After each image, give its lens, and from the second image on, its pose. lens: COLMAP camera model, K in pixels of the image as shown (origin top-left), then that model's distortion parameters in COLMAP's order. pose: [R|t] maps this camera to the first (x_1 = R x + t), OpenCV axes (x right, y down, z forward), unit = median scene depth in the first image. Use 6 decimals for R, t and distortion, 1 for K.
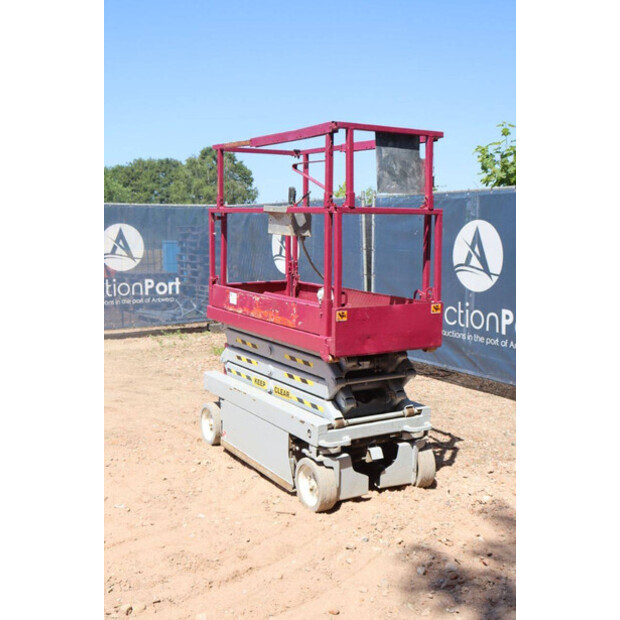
lens RADIAL K [[736.9, 0, 301.9], [0, 736.9, 308.6], [0, 0, 1]] dist [-0.026102, 0.074773]
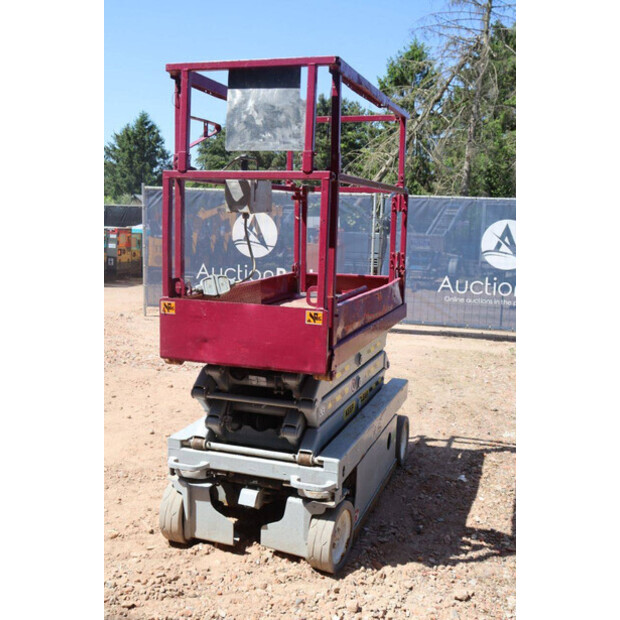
lens RADIAL K [[694.7, 0, 310.0], [0, 694.7, 310.0], [0, 0, 1]] dist [-0.006983, -0.008370]
pose [[0.637481, 0.109652, -0.762624, 0.659959], [-0.111717, 0.992515, 0.049322, -0.038055], [0.762324, 0.053756, 0.644959, 0.569397]]
